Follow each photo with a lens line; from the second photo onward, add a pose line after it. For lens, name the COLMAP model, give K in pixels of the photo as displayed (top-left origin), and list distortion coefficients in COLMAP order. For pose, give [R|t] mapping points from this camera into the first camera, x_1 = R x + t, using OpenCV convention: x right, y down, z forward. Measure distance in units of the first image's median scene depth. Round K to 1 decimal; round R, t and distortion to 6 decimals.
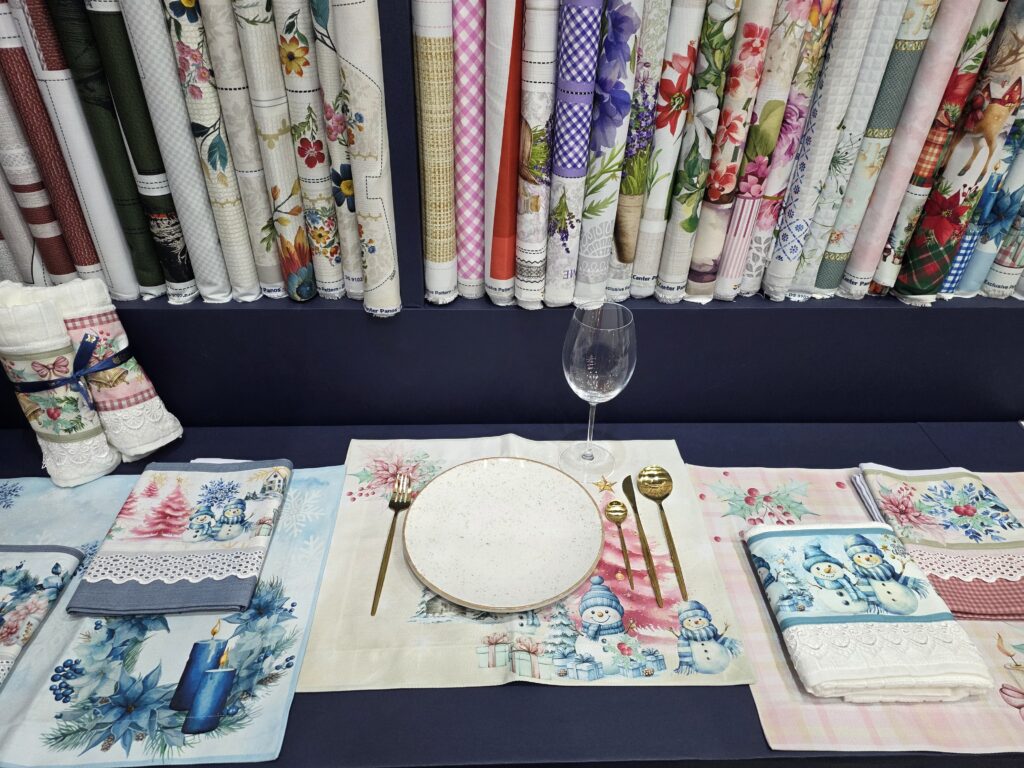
lens RADIAL K [[687.7, 0, 512.0], [0, 687.7, 384.0], [0, 0, 1]] dist [0.016215, -0.002624]
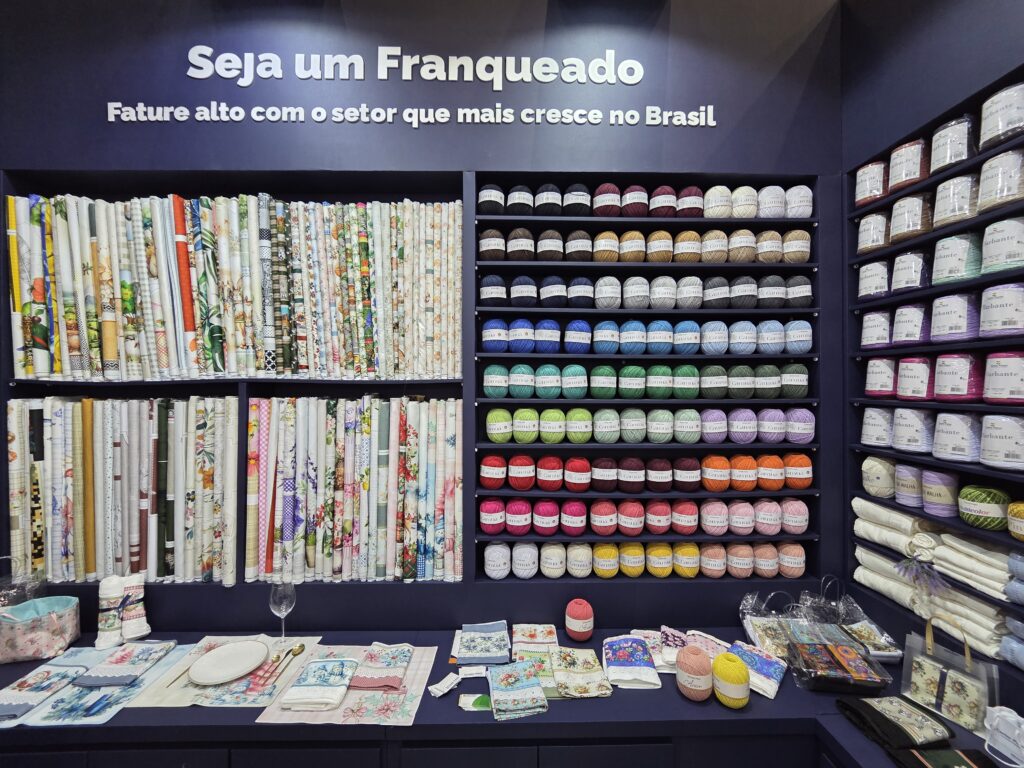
lens RADIAL K [[429.9, 0, 512.0], [0, 429.9, 384.0], [0, 0, 1]] dist [0.000250, 0.000135]
pose [[0.999503, -0.017964, -0.025893, 1.232549], [-0.000392, 0.814474, -0.580200, 0.299001], [0.031512, 0.579922, 0.814062, -1.136746]]
